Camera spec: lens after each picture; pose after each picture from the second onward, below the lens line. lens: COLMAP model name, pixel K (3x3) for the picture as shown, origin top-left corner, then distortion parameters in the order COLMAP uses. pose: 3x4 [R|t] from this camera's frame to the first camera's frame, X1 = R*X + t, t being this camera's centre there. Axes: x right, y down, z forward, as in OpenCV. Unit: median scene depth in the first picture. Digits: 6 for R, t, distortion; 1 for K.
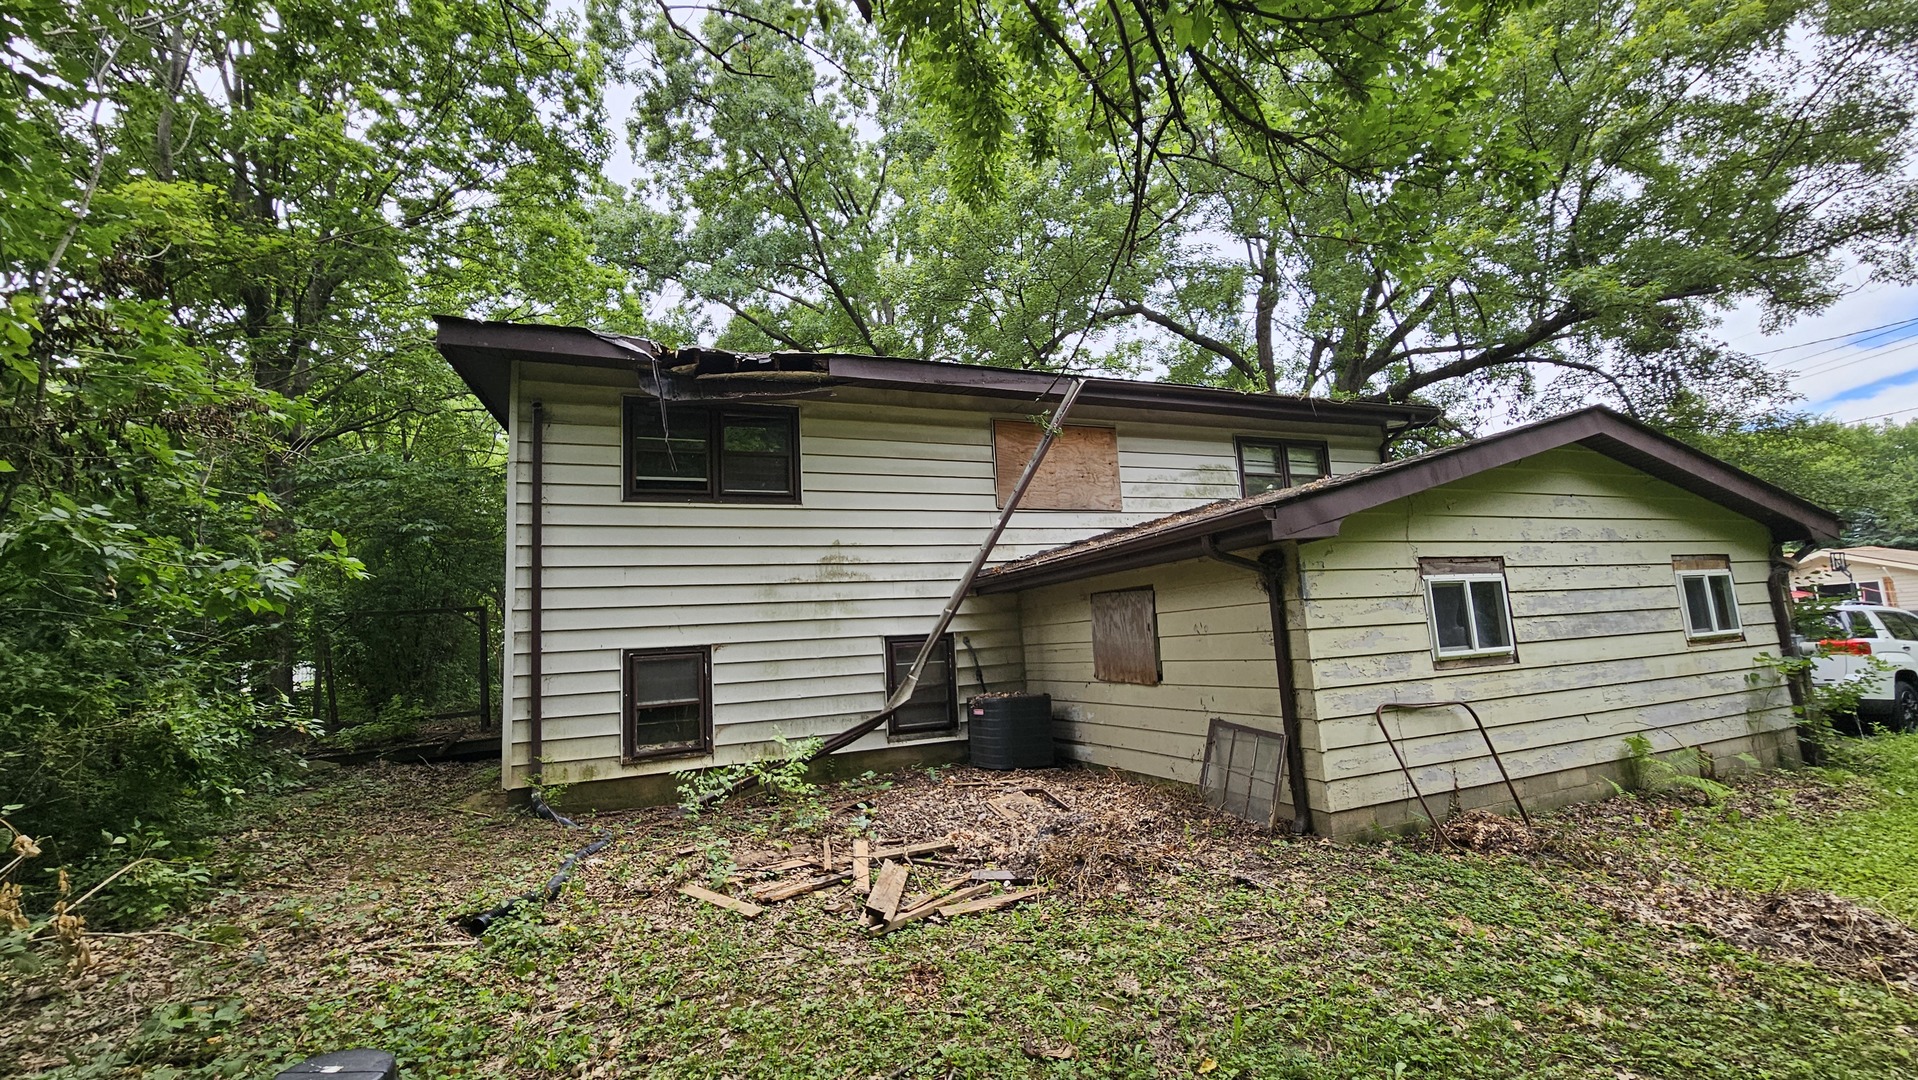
lens RADIAL K [[793.2, 0, 959.0], [0, 793.2, 540.0], [0, 0, 1]] dist [0.014957, -0.000021]
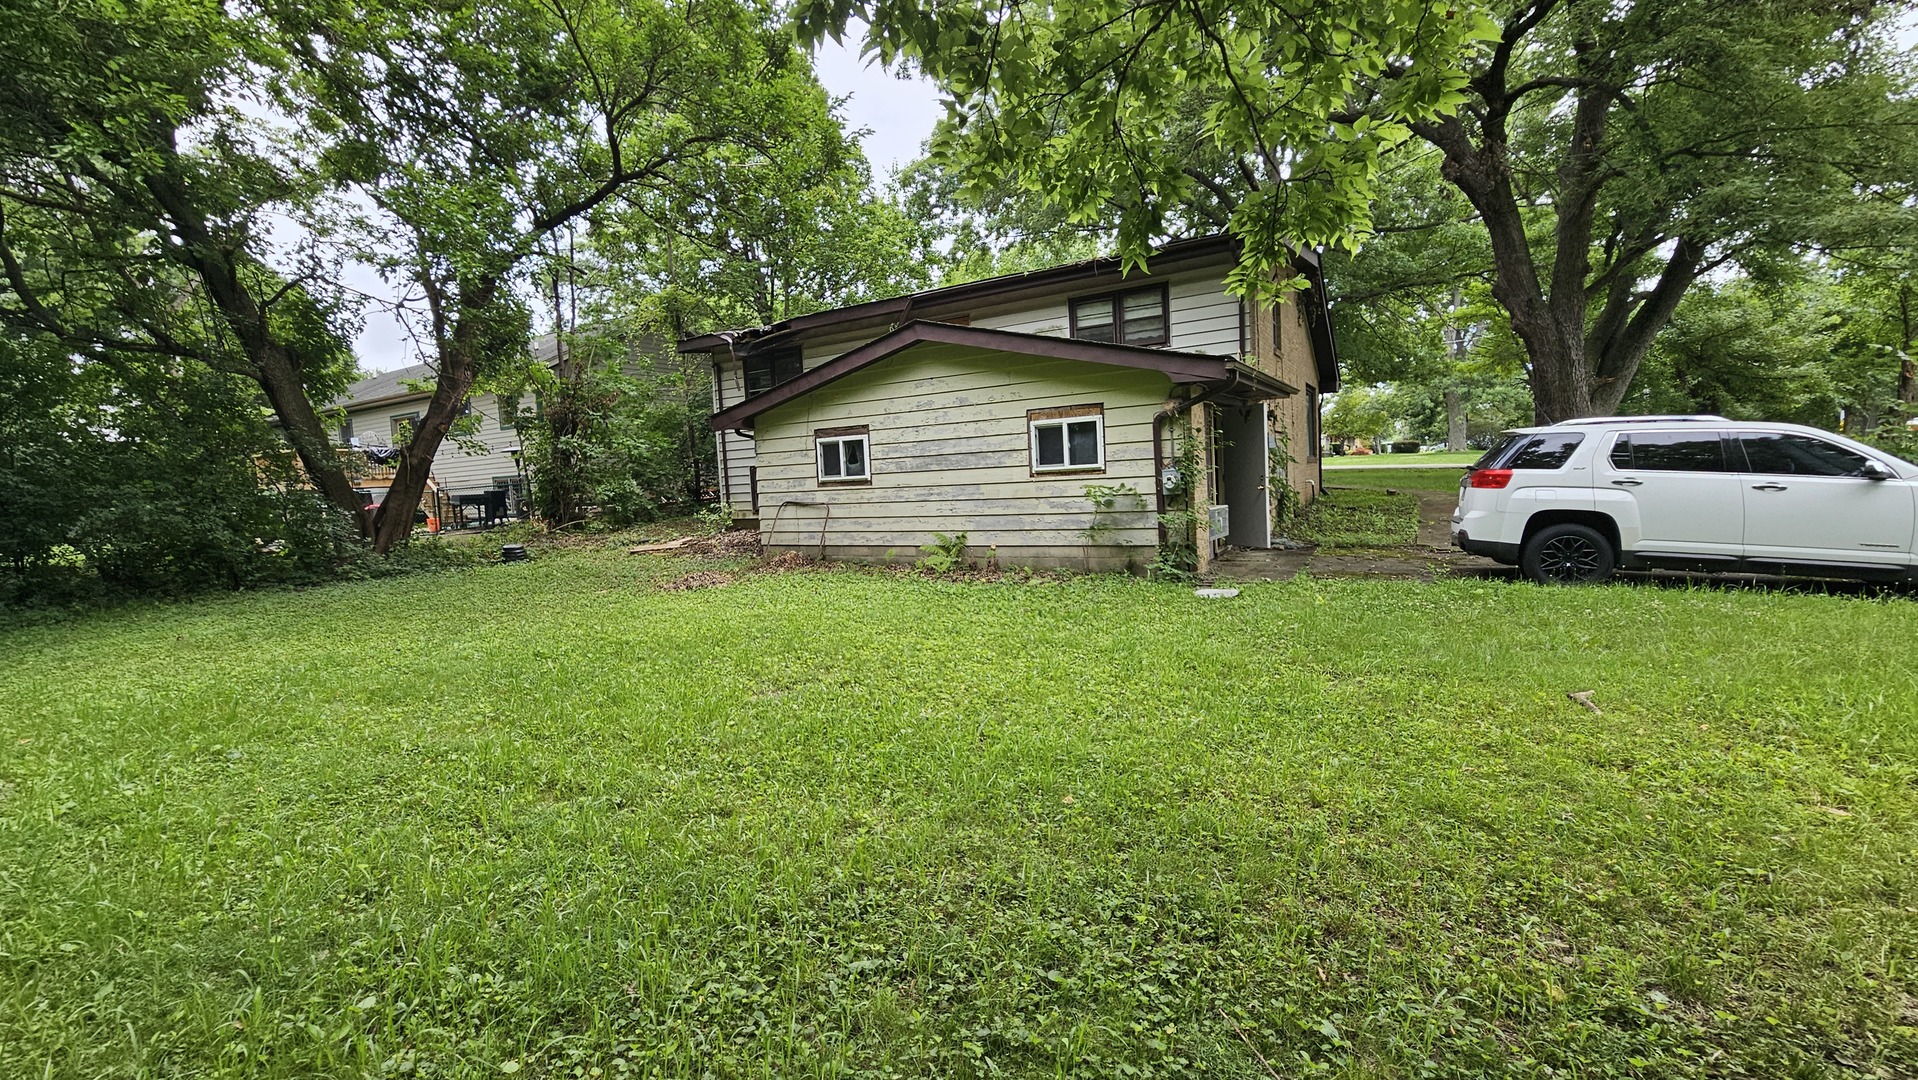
lens RADIAL K [[793.2, 0, 959.0], [0, 793.2, 540.0], [0, 0, 1]] dist [0.014957, -0.000021]
pose [[0.581597, 0.093240, -0.808116, 2.122487], [0.122091, 0.972152, 0.200034, -0.054432], [0.804263, -0.215003, 0.554017, 0.135809]]
